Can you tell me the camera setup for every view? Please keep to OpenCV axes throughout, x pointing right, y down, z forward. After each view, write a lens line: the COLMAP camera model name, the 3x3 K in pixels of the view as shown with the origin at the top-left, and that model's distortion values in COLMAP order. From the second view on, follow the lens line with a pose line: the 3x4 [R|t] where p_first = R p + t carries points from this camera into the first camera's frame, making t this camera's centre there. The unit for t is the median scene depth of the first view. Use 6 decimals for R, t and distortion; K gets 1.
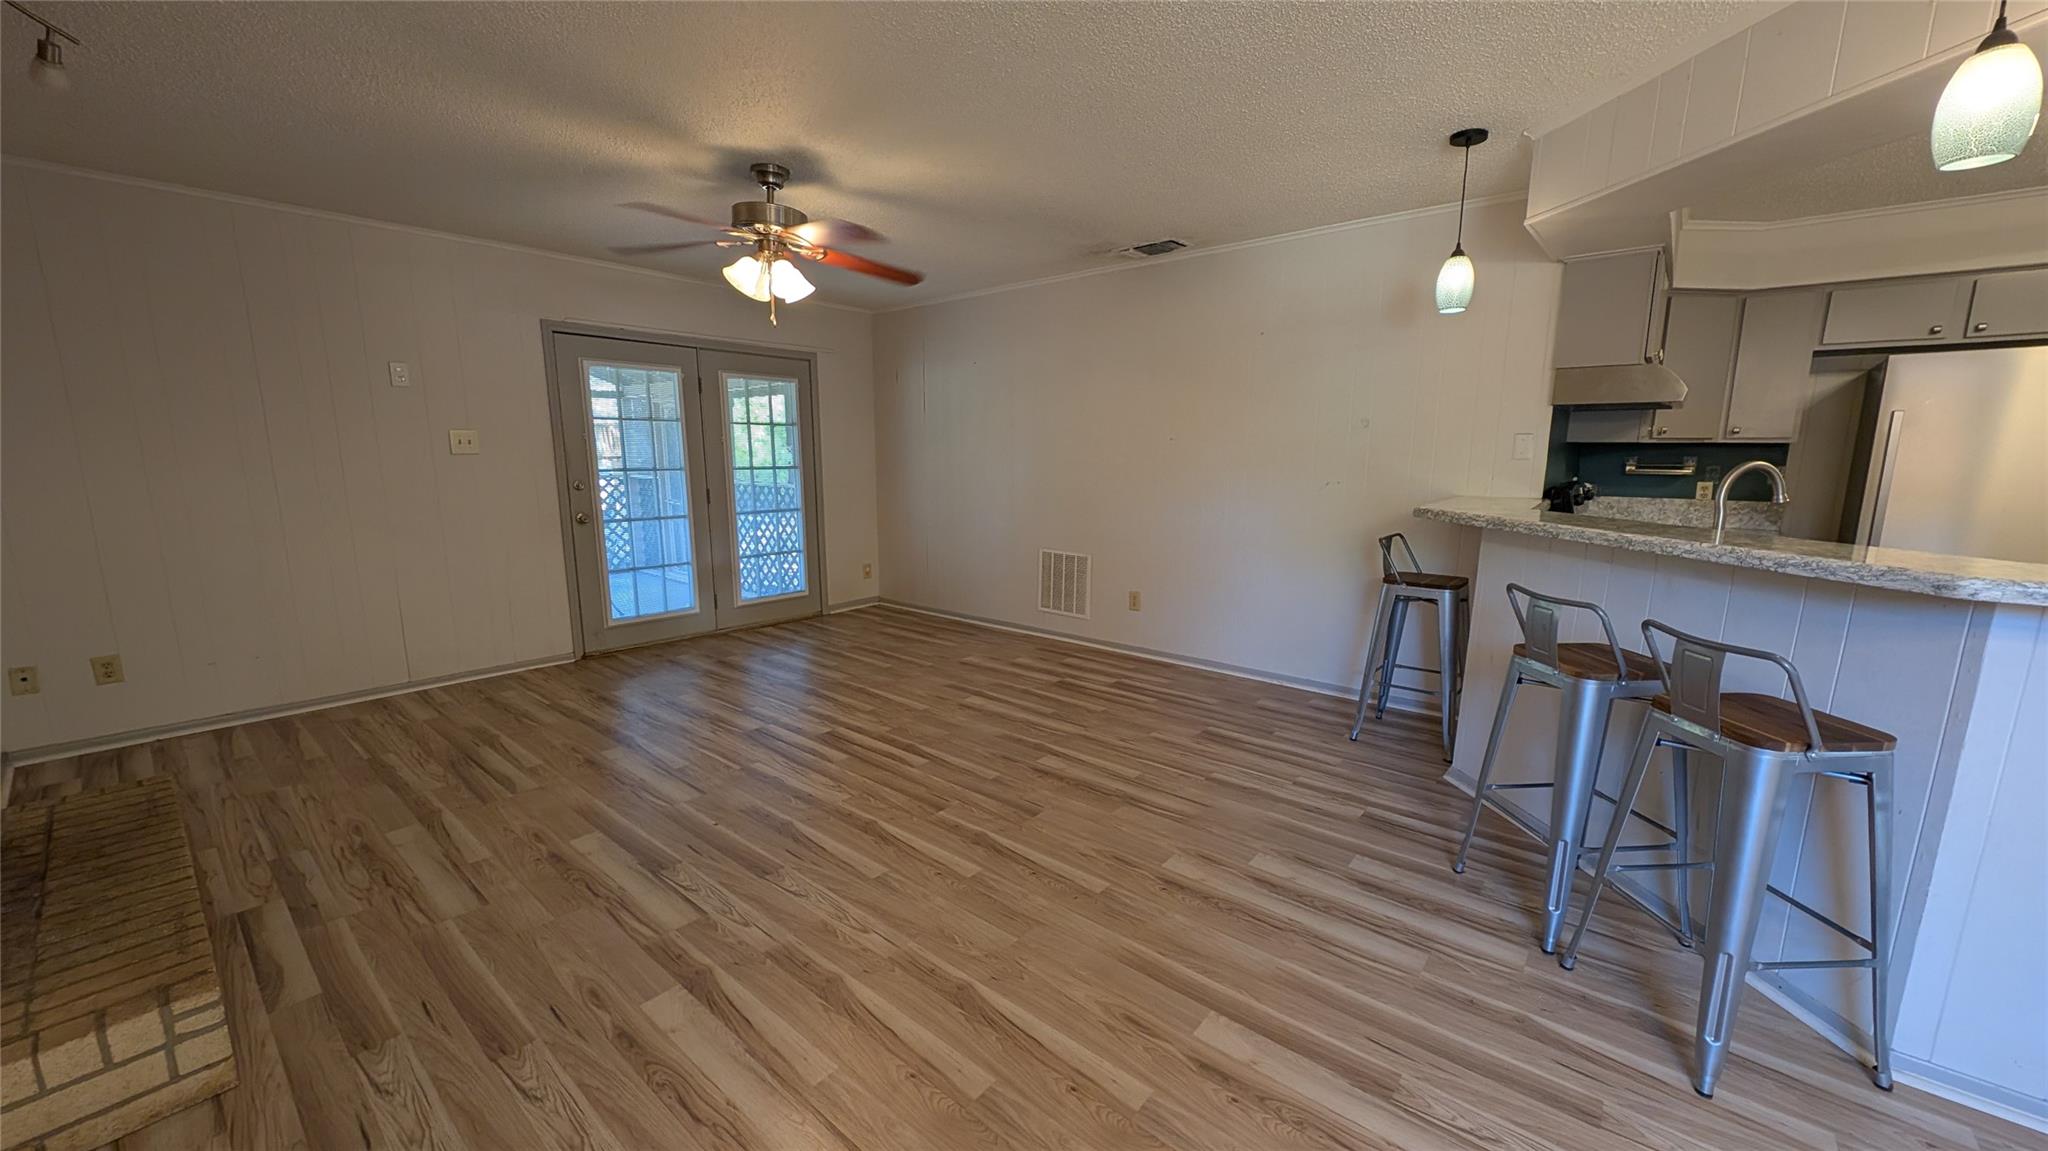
lens RADIAL K [[765.5, 0, 1034.9], [0, 765.5, 582.6], [0, 0, 1]] dist [0.003031, -0.001886]
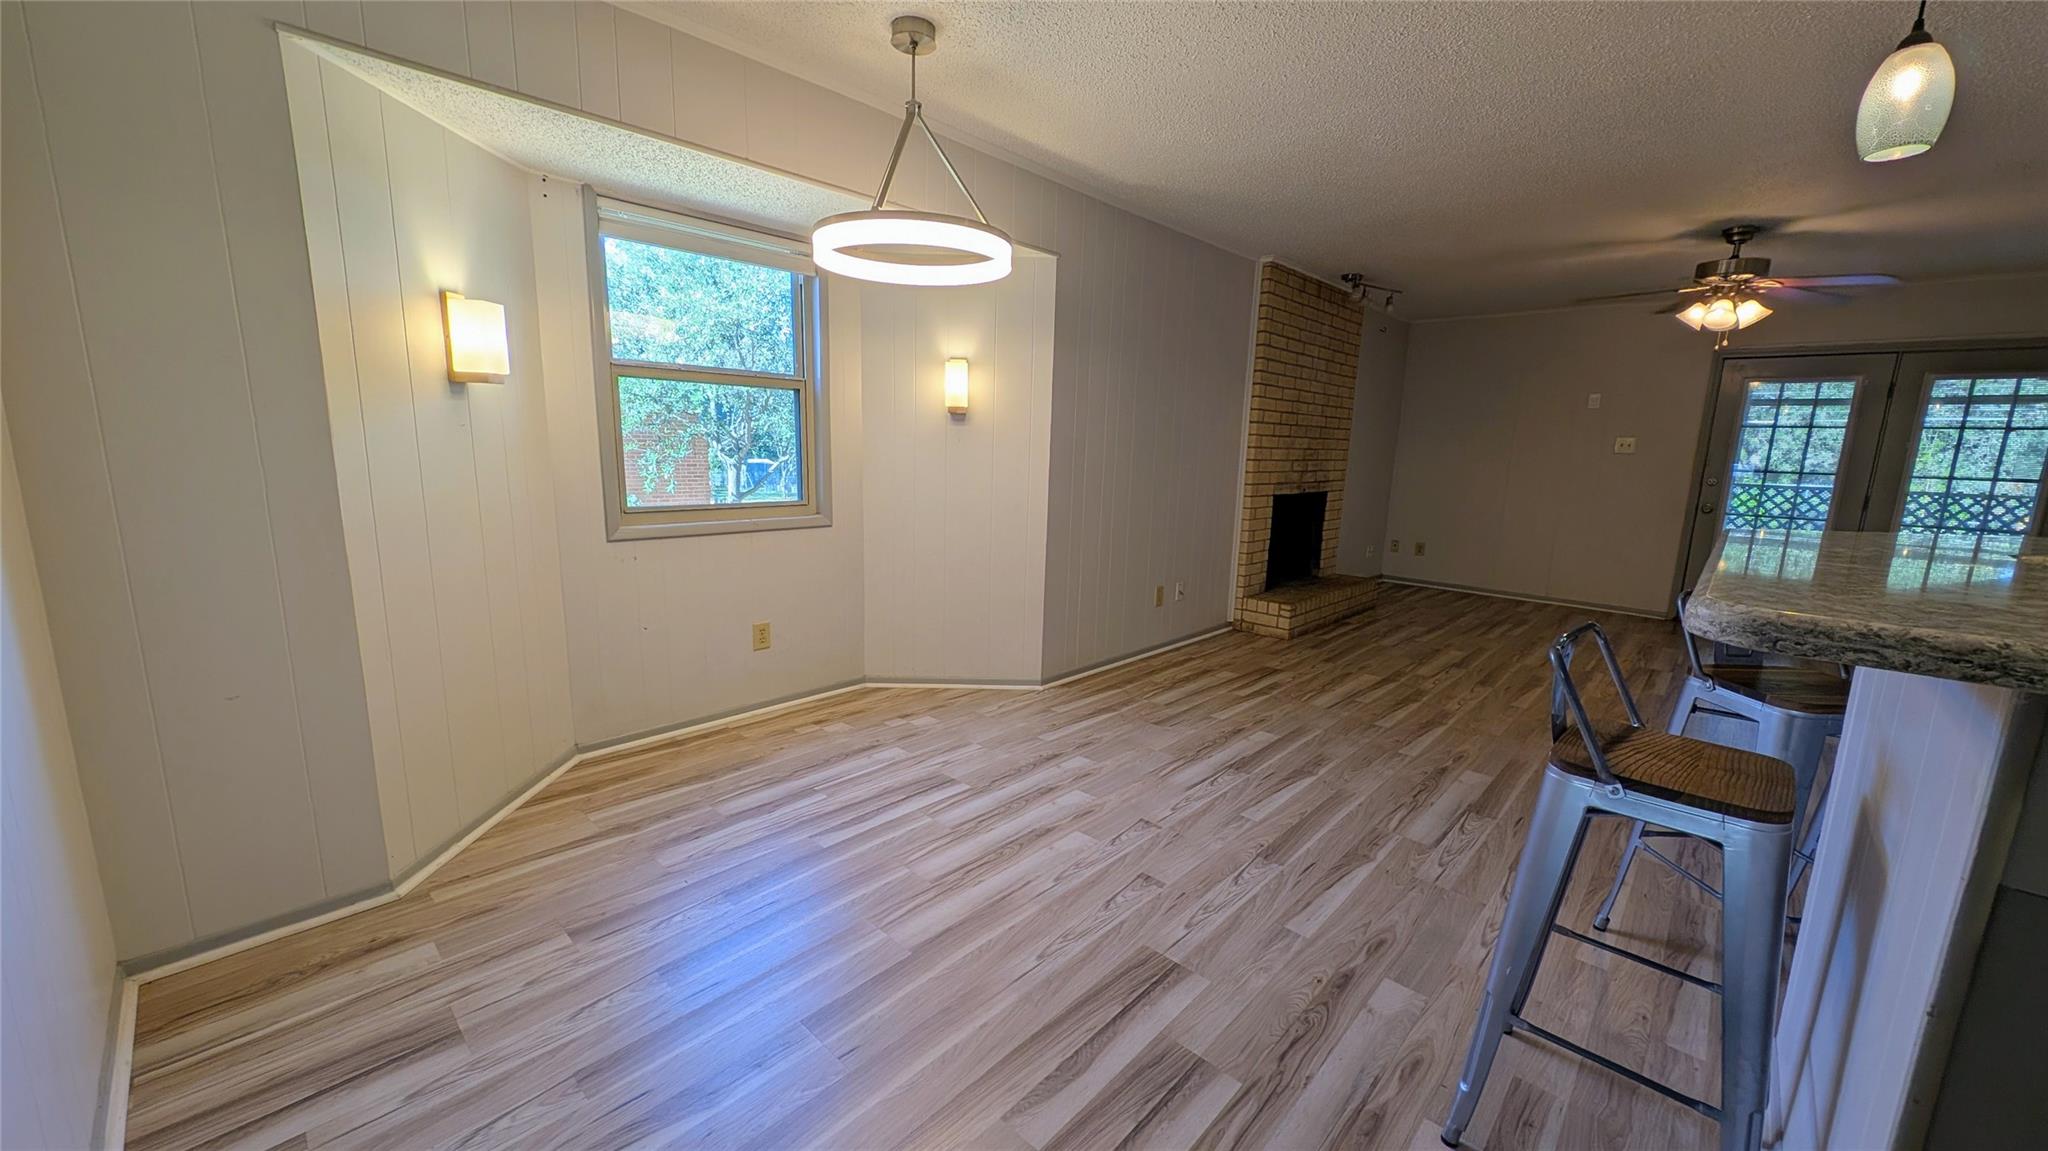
lens RADIAL K [[765.5, 0, 1020.4], [0, 765.5, 583.9], [0, 0, 1]] dist [0.003031, -0.001886]
pose [[-0.060902, 0.180300, -0.981724, 0.984621], [-0.199553, 0.961494, 0.188964, 0.026530], [0.977993, 0.207414, -0.022578, -0.026304]]
